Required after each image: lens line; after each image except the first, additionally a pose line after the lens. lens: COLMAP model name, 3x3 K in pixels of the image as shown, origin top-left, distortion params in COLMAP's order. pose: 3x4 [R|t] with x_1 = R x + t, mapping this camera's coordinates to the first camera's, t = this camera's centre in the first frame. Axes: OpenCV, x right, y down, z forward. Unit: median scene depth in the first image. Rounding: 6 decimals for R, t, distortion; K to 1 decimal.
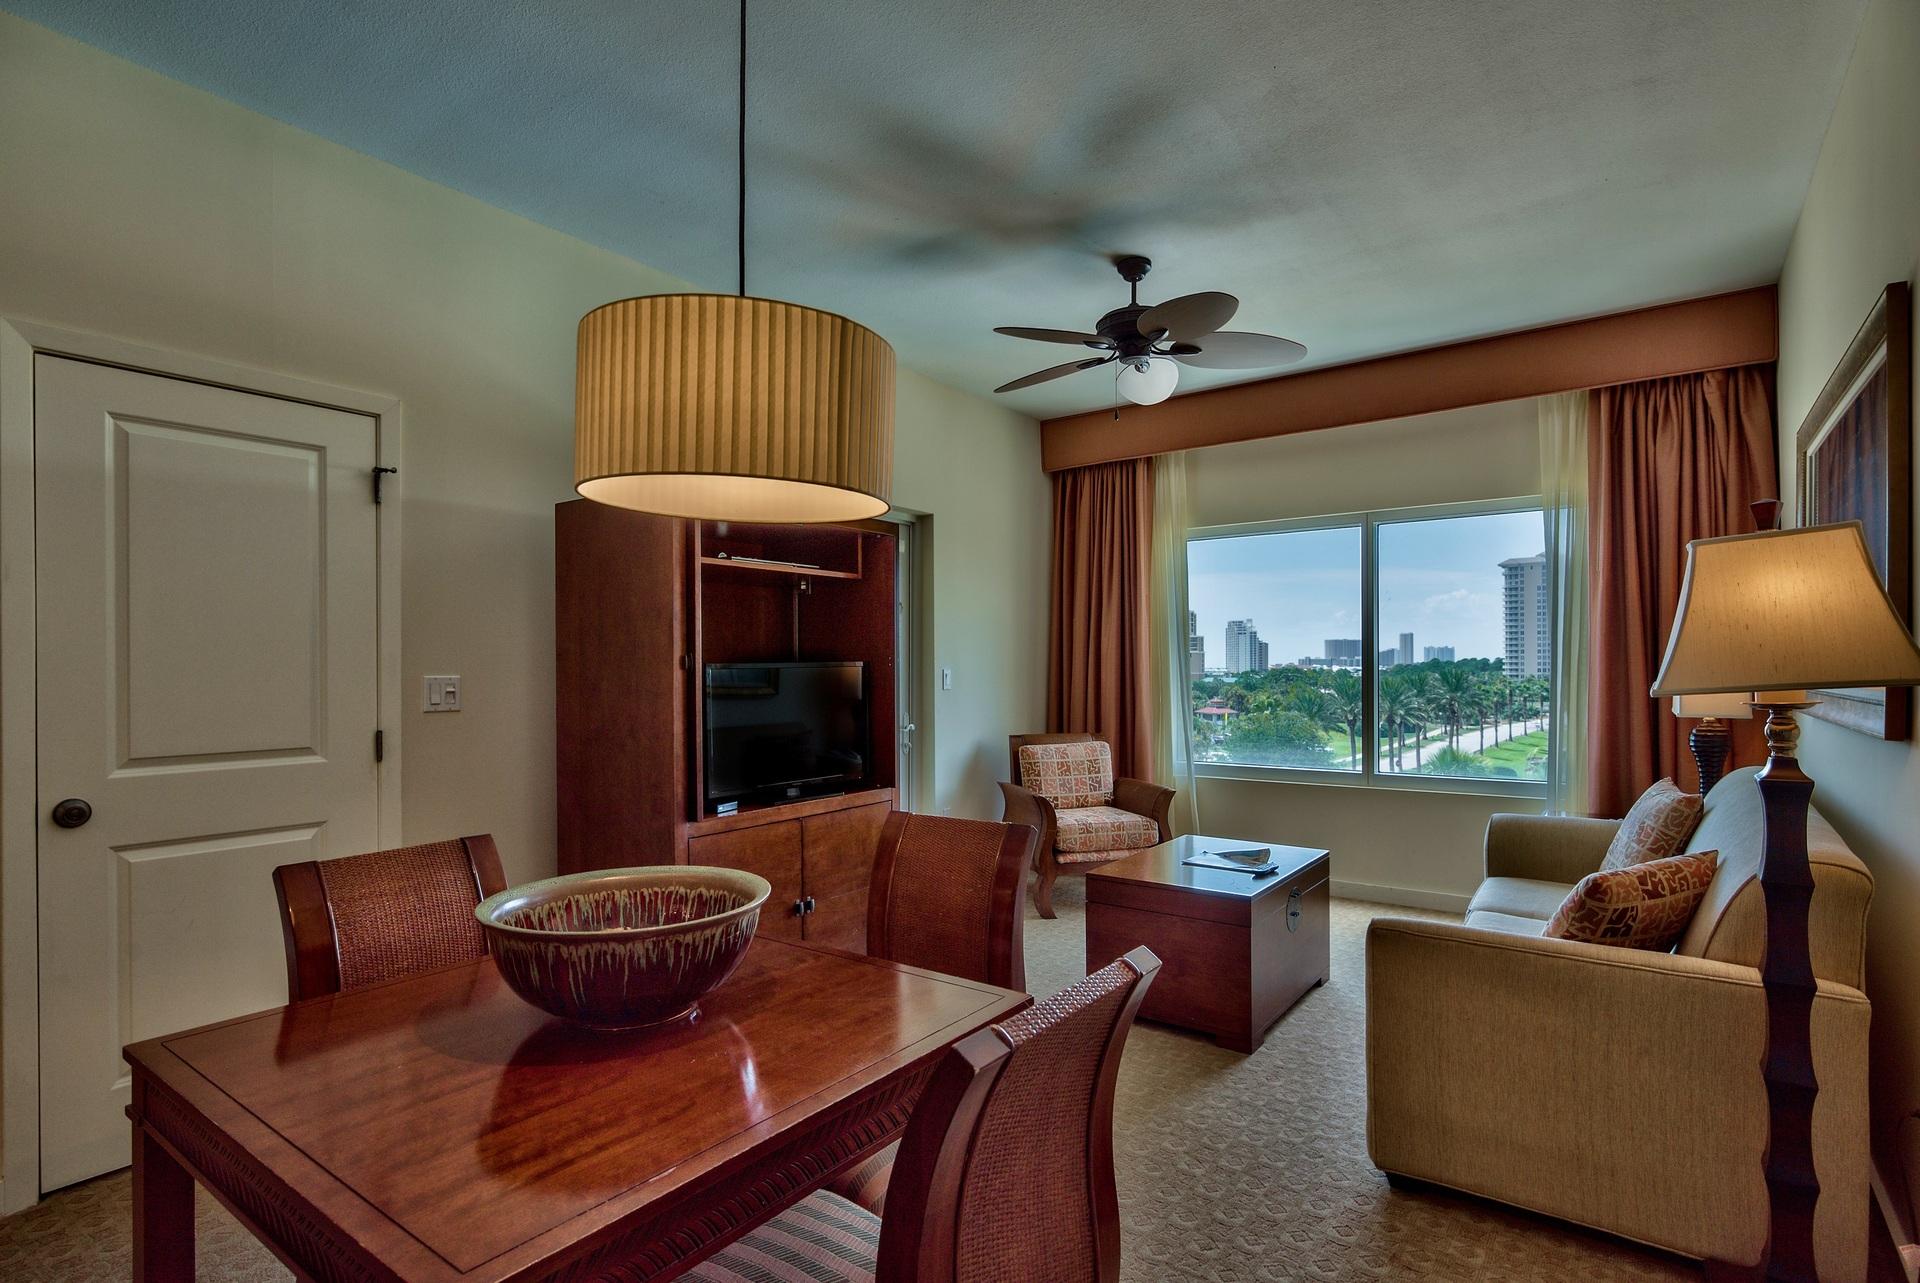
lens RADIAL K [[936.9, 0, 960.8], [0, 936.9, 658.4], [0, 0, 1]] dist [-0.003112, -0.000497]
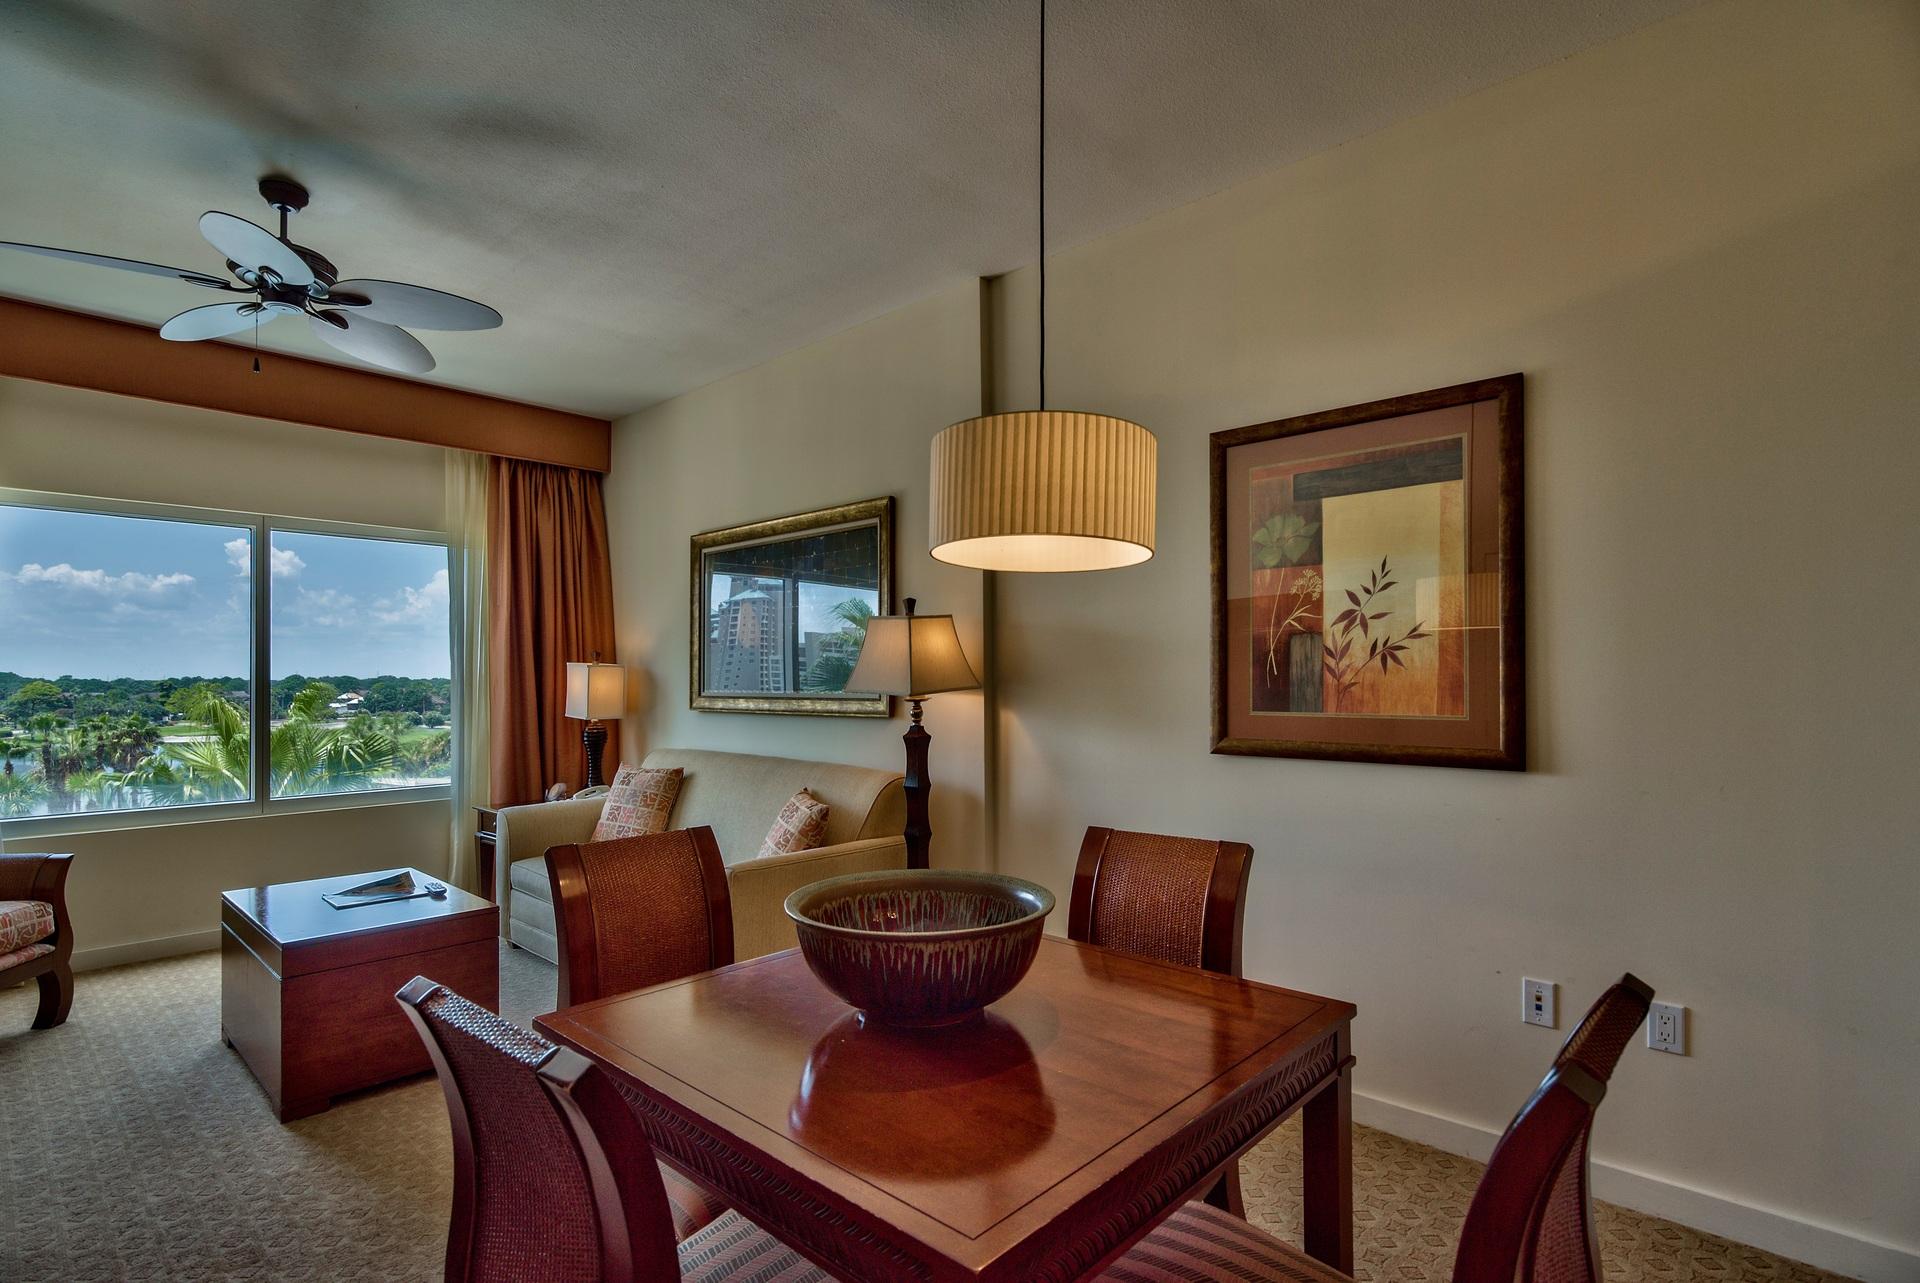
lens RADIAL K [[937.2, 0, 936.4], [0, 937.2, 668.9], [0, 0, 1]] dist [-0.000610, -0.000042]
pose [[0.125161, 0.014855, 0.992025, -0.489813], [-0.003918, 0.999888, -0.014478, 0.005877], [-0.992129, -0.002074, 0.125205, 0.294104]]
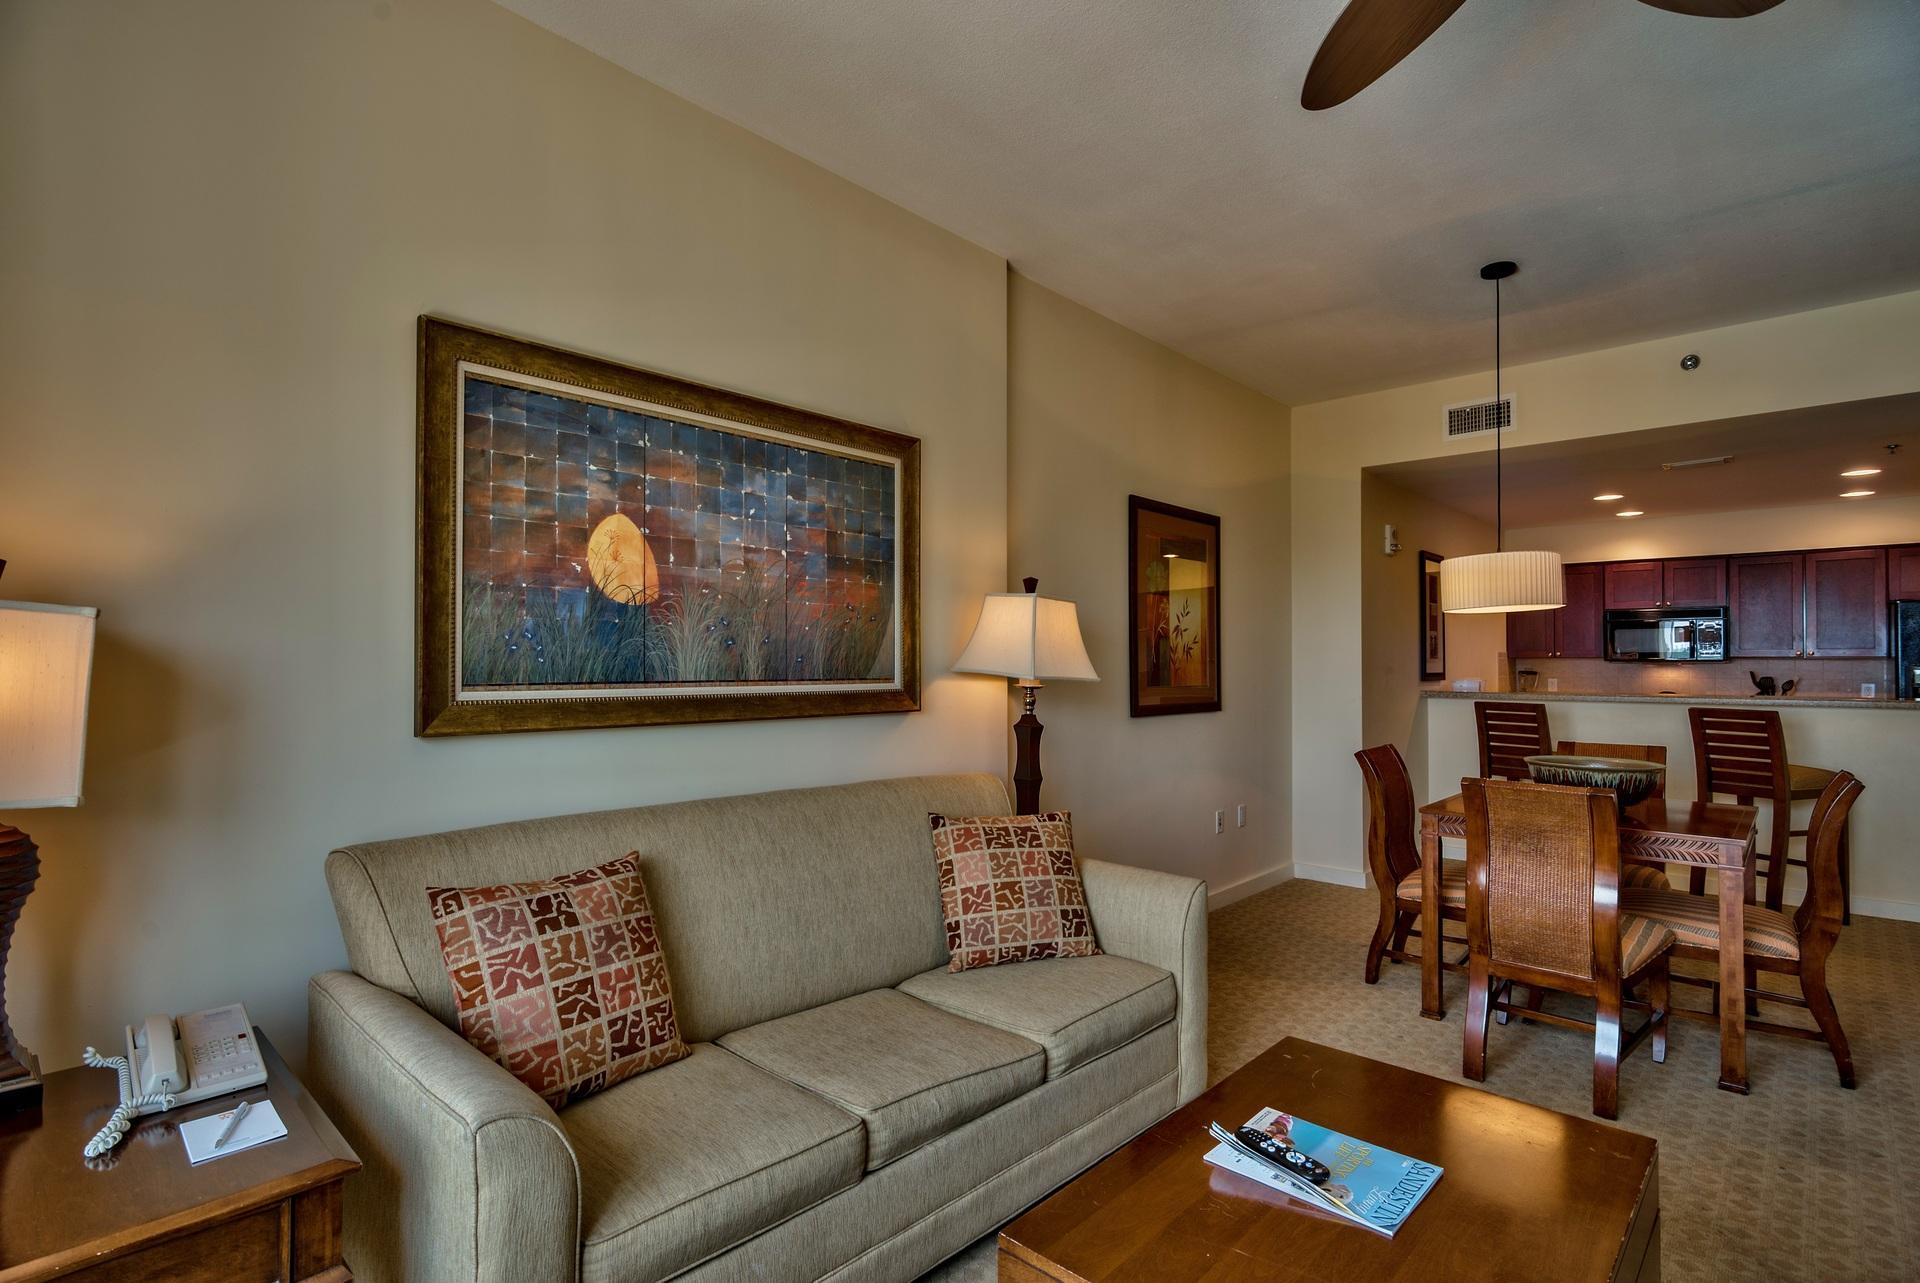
lens RADIAL K [[936.9, 0, 960.8], [0, 936.9, 658.4], [0, 0, 1]] dist [-0.003112, -0.000497]
pose [[-0.996004, 0.003487, 0.089240, 0.390870], [0.002713, 0.999958, -0.008798, 0.002555], [-0.089267, -0.008521, -0.995971, 1.268755]]
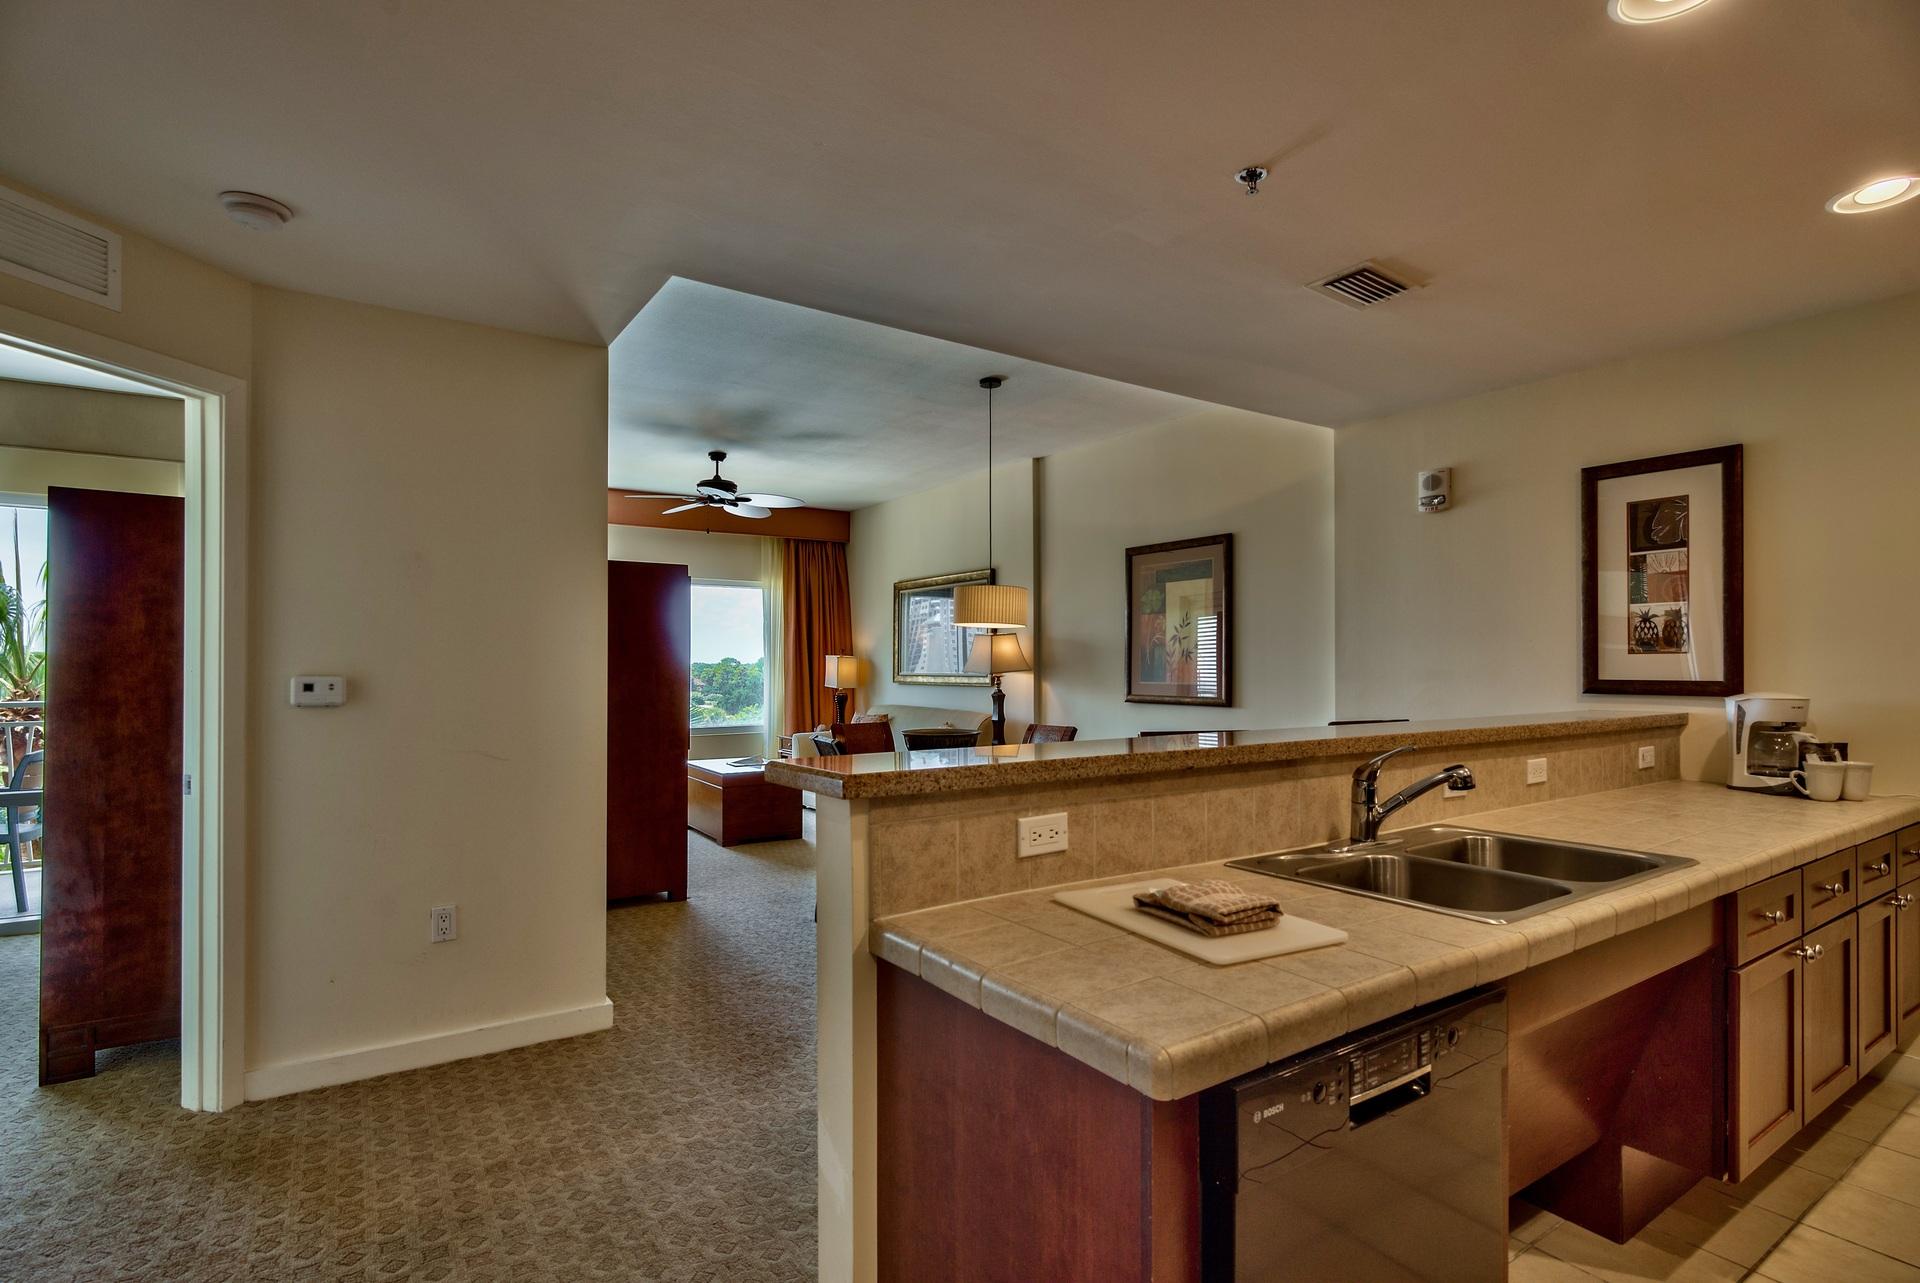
lens RADIAL K [[936.9, 0, 960.8], [0, 936.9, 658.4], [0, 0, 1]] dist [-0.003112, -0.000497]
pose [[0.332529, 0.012350, 0.943012, -1.287881], [-0.008403, 0.999913, -0.010132, 0.007142], [-0.943055, -0.004555, 0.332604, -0.093562]]
